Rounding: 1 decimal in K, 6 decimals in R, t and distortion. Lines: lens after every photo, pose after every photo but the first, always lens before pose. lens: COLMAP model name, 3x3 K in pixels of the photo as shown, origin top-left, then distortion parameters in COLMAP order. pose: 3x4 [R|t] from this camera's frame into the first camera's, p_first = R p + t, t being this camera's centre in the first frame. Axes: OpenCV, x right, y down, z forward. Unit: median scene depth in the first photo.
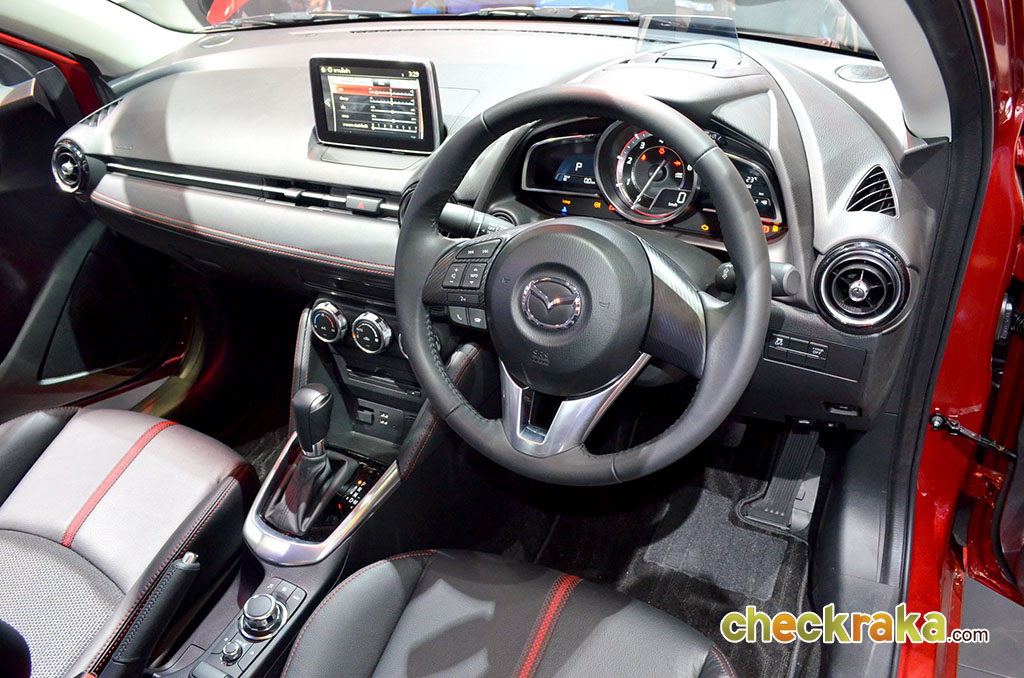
lens RADIAL K [[784.0, 0, 512.0], [0, 784.0, 339.0], [0, 0, 1]] dist [-0.081602, 0.002965]
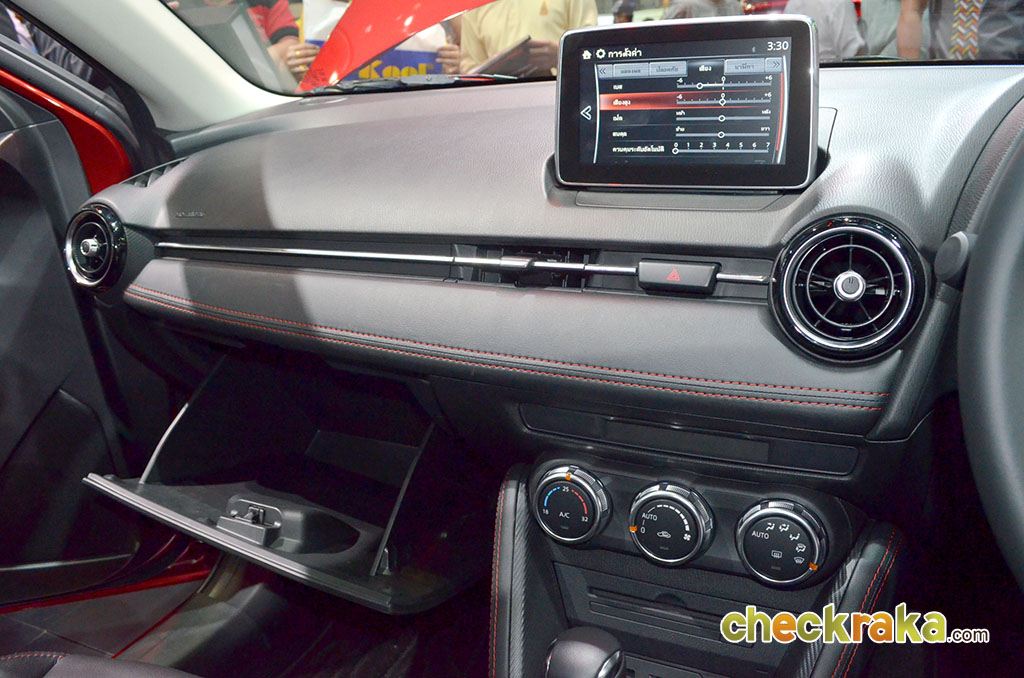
lens RADIAL K [[784.0, 0, 512.0], [0, 784.0, 339.0], [0, 0, 1]] dist [-0.081602, 0.002965]
pose [[0.999510, 0.012346, 0.028751, -0.309305], [-0.004547, 0.966425, -0.256909, 0.007421], [-0.030958, 0.256653, 0.966008, 0.485785]]
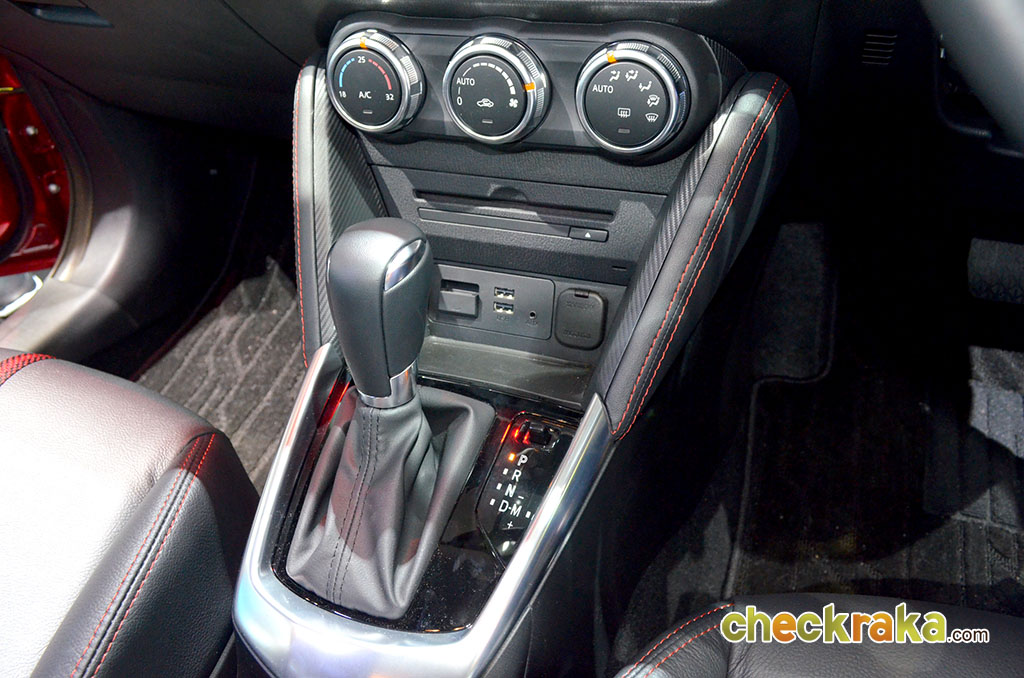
lens RADIAL K [[784.0, 0, 512.0], [0, 784.0, 339.0], [0, 0, 1]] dist [-0.081602, 0.002965]
pose [[0.991786, -0.090955, 0.089936, -0.224338], [0.078301, 0.987693, 0.135397, 0.067805], [-0.101144, -0.127243, 0.986701, 0.602132]]
